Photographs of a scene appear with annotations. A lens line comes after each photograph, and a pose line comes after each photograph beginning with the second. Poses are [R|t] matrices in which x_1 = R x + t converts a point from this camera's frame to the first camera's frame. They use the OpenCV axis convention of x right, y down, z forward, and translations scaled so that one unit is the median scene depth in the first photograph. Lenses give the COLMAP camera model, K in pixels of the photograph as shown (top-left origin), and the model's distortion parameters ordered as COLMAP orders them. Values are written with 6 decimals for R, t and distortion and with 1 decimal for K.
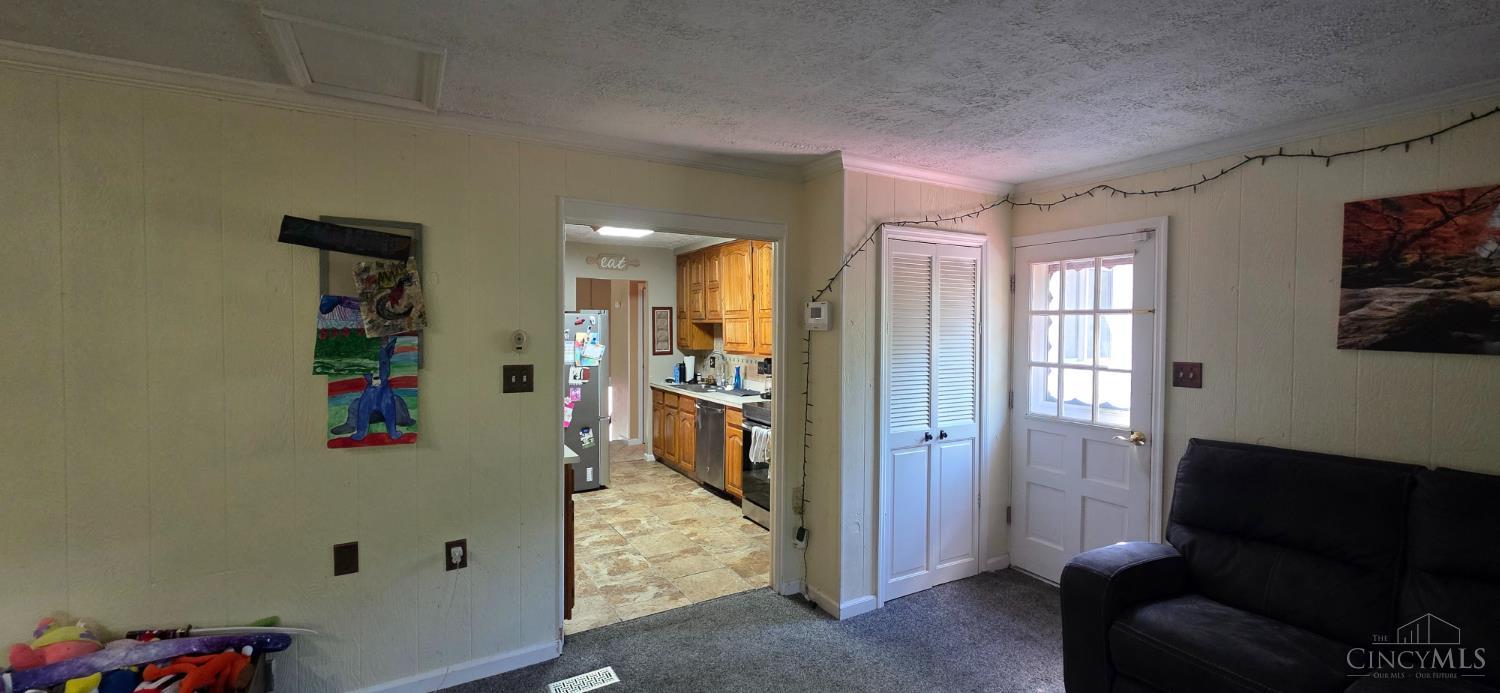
lens RADIAL K [[596.5, 0, 746.9], [0, 596.5, 338.5], [0, 0, 1]] dist [0.000236, 0.000013]
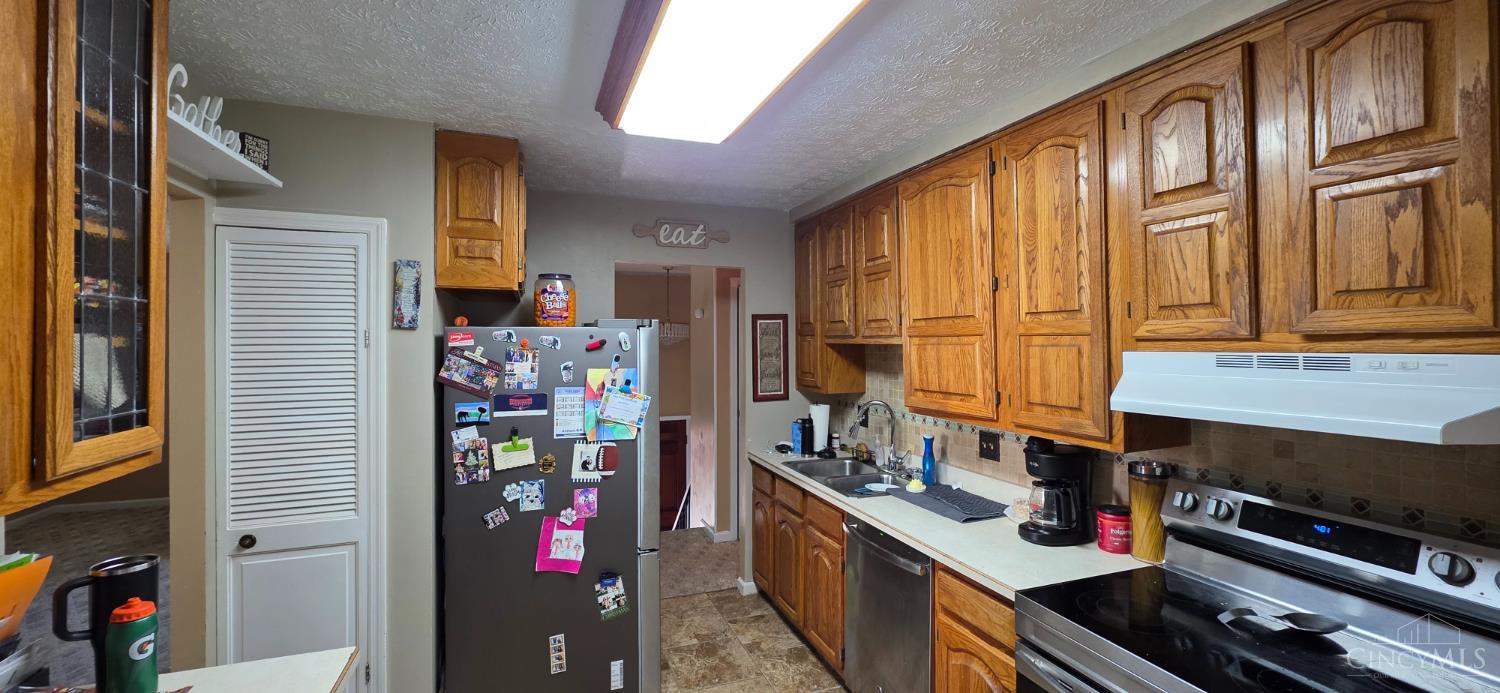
lens RADIAL K [[596.5, 0, 746.9], [0, 596.5, 338.5], [0, 0, 1]] dist [0.000236, 0.000013]
pose [[0.985582, -0.003859, -0.169155, -0.075322], [-0.000047, 0.999734, -0.023080, -0.019451], [0.169199, 0.022755, 0.985319, 0.490385]]
